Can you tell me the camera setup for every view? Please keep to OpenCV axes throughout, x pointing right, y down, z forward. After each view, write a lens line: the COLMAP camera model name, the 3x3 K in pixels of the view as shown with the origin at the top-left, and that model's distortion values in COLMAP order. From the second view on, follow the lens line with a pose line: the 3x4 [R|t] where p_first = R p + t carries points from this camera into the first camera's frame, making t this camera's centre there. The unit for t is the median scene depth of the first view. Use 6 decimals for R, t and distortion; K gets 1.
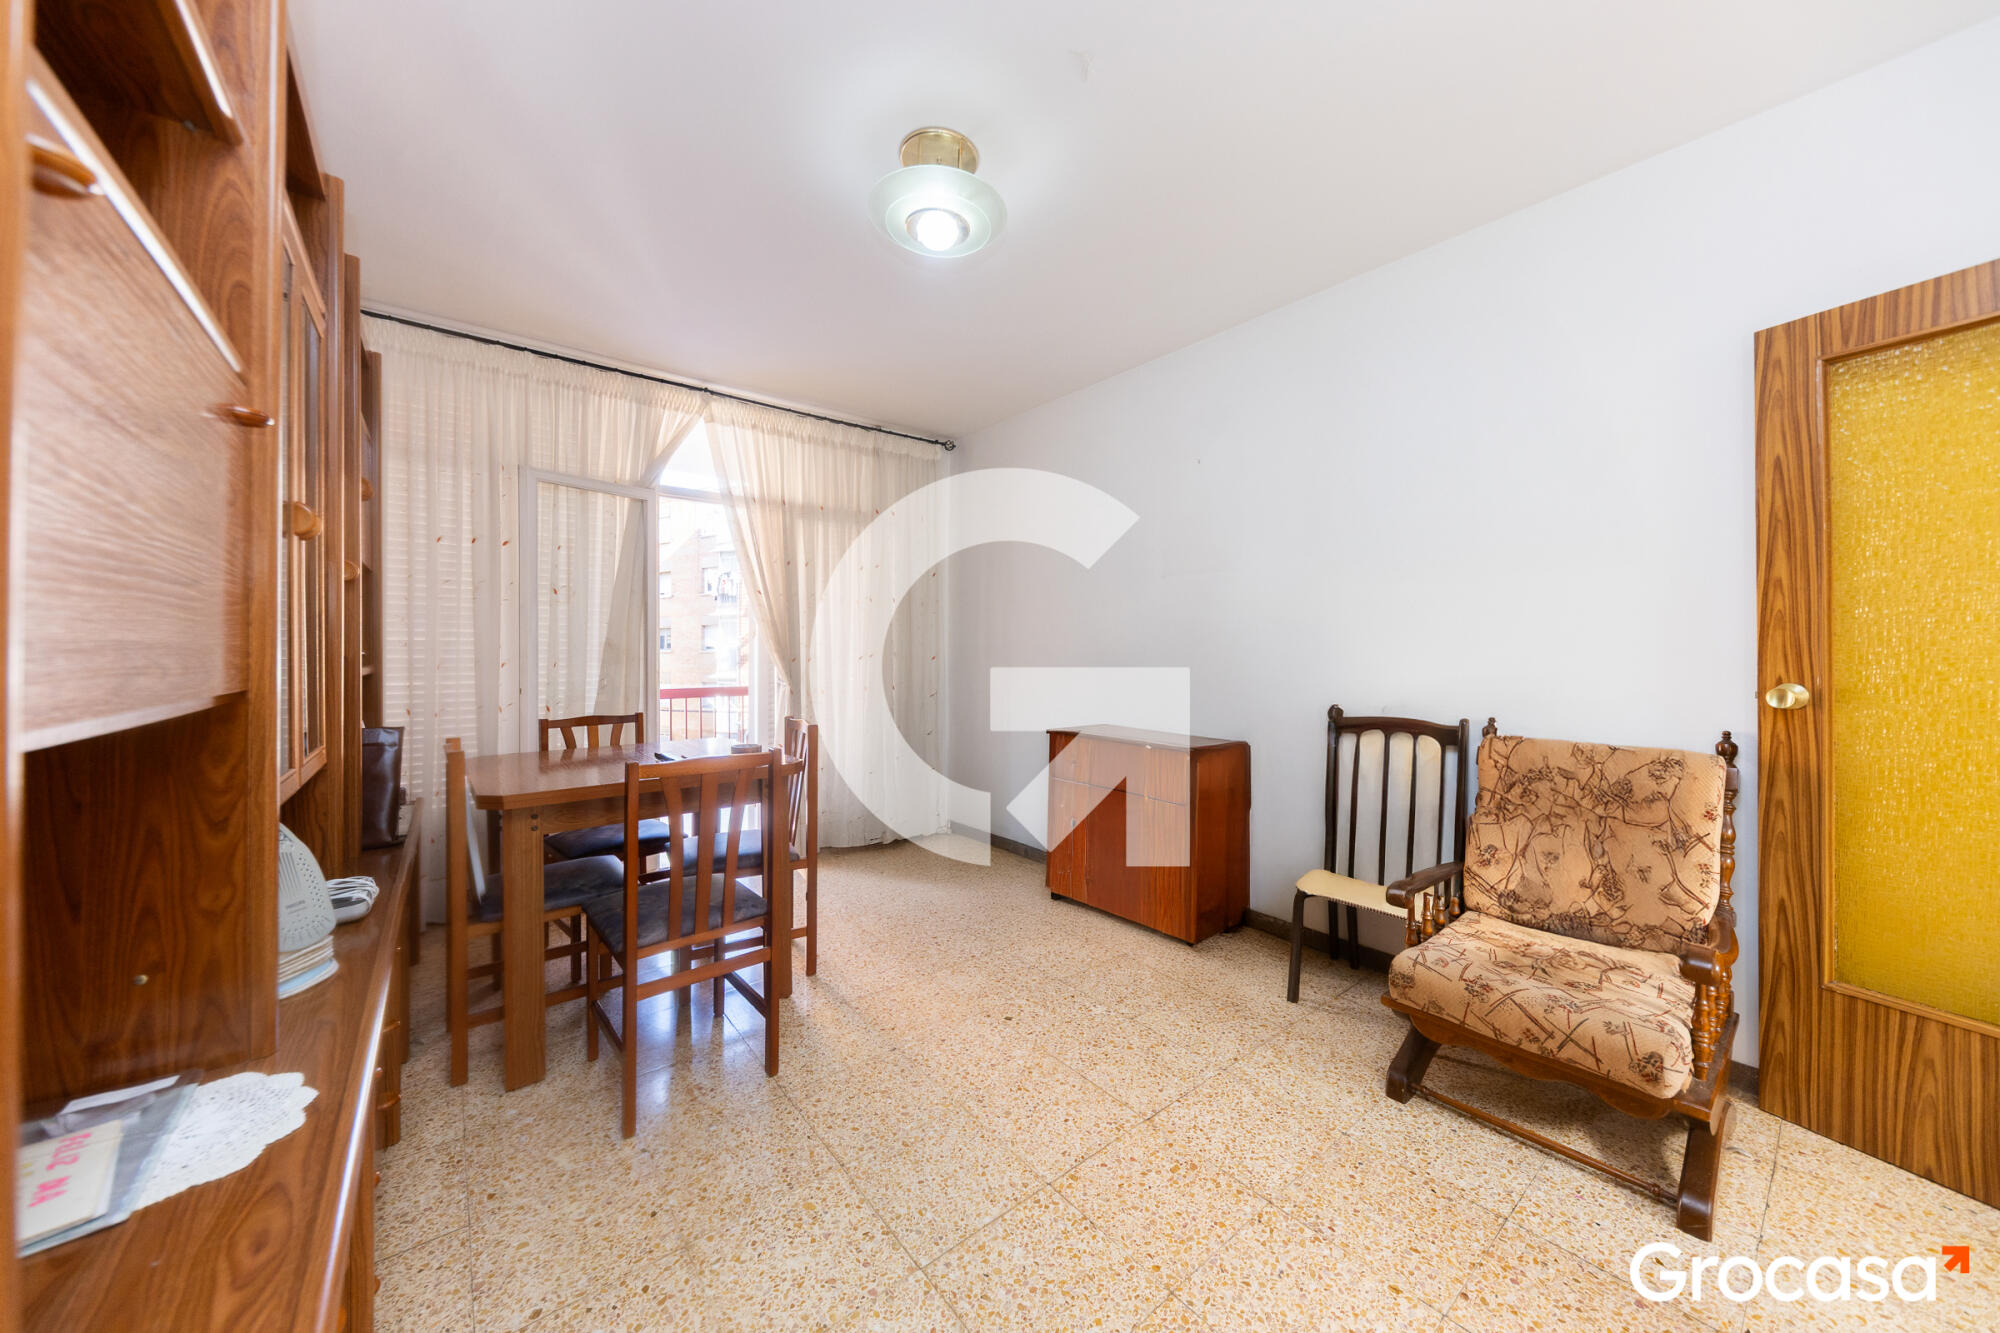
lens RADIAL K [[686.2, 0, 1003.1], [0, 686.2, 649.3], [0, 0, 1]] dist [0.000182, -0.000064]
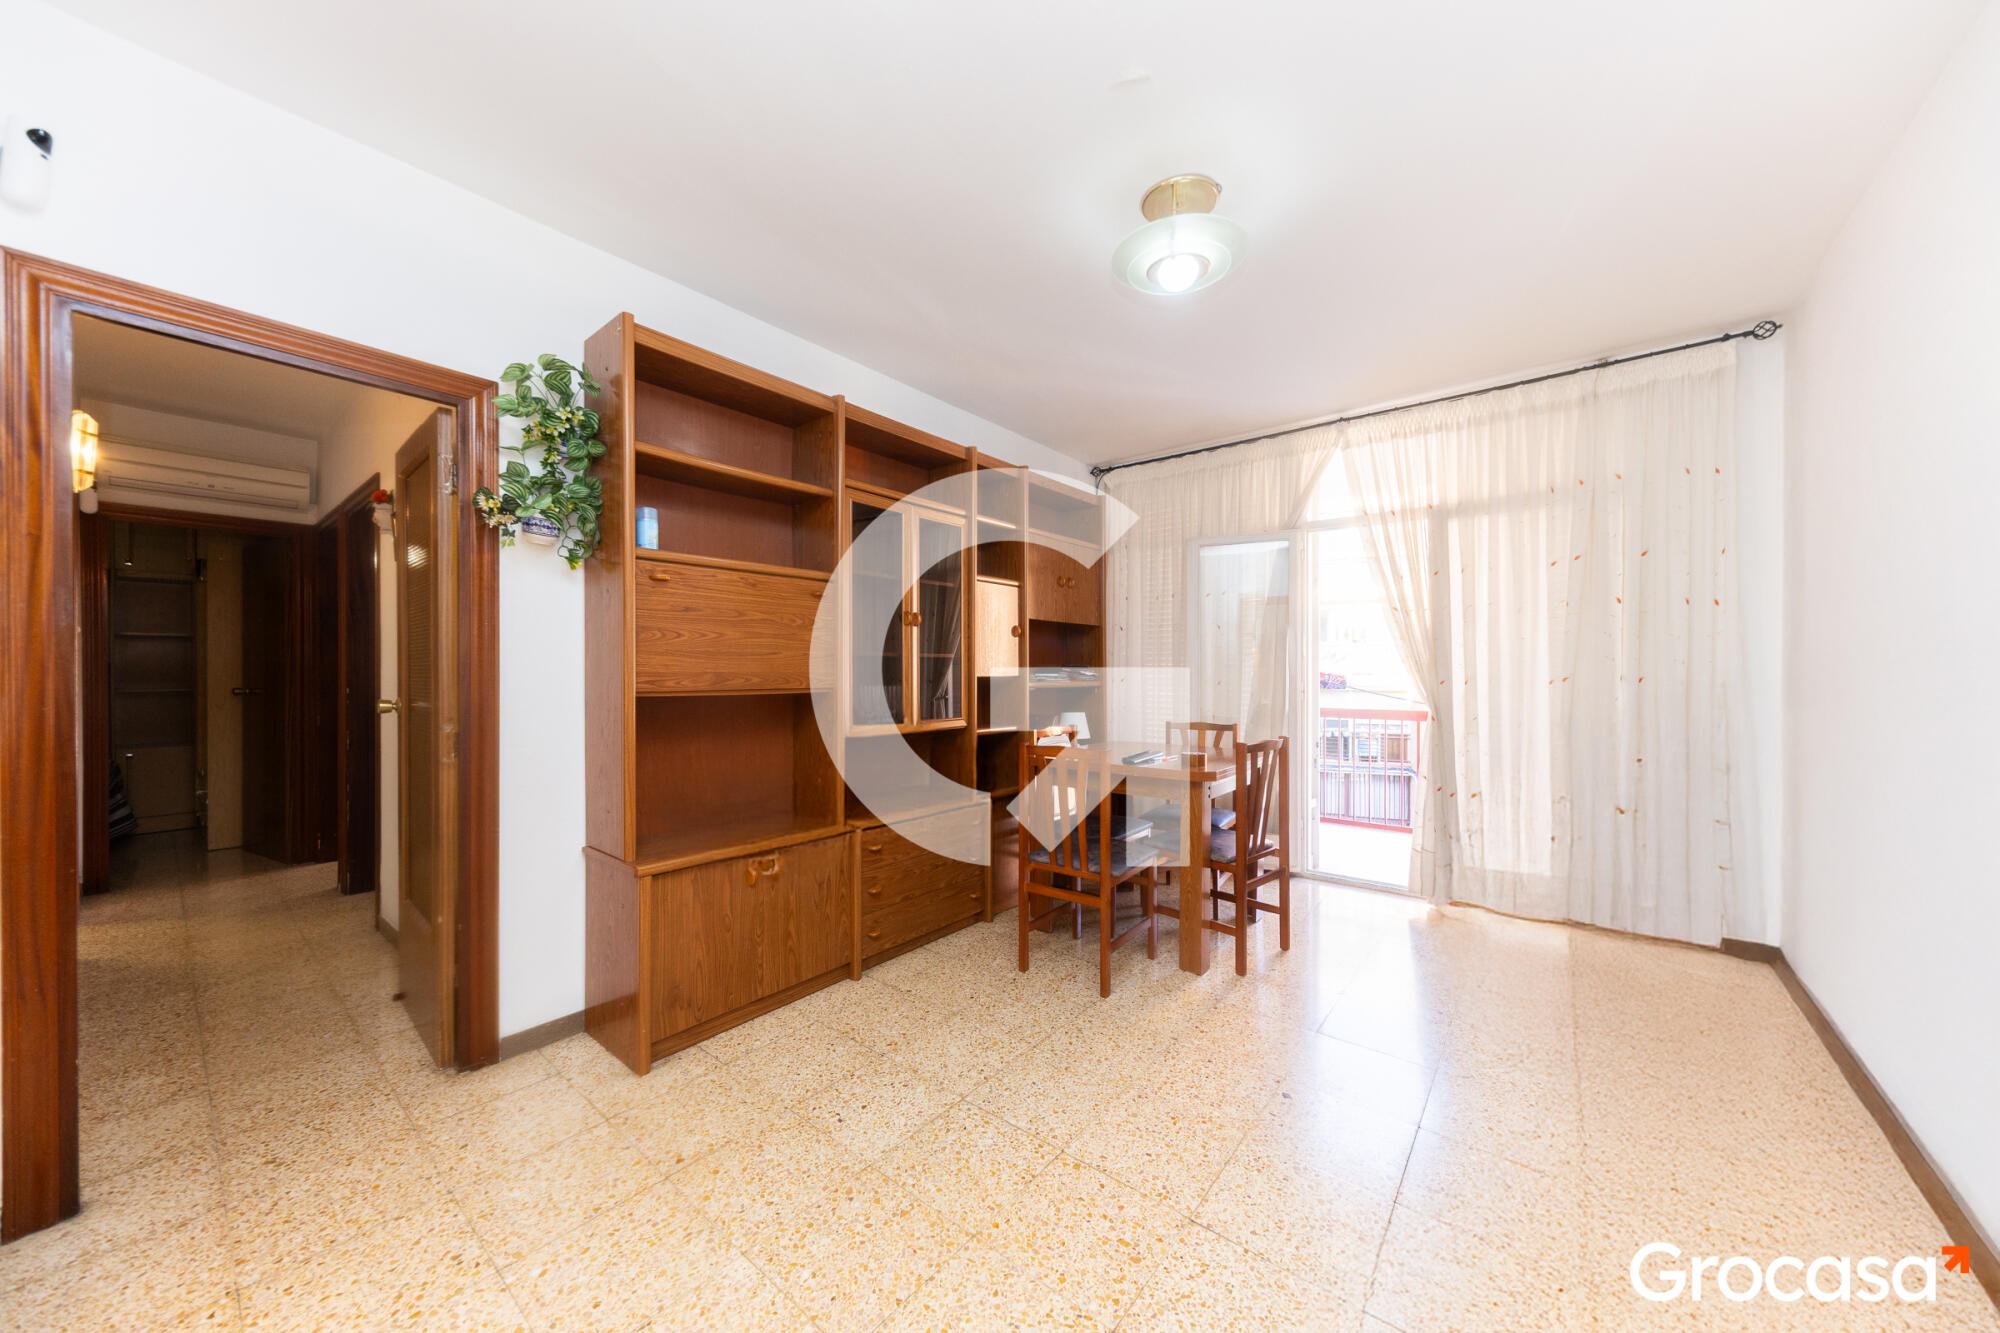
lens RADIAL K [[701.5, 0, 1000.0], [0, 701.5, 666.5], [0, 0, 1]] dist [0.012599, -0.004874]
pose [[0.201807, -0.007716, -0.979395, 0.525748], [0.000455, 0.999970, -0.007784, 0.001315], [0.979425, 0.001125, 0.201804, 0.300782]]
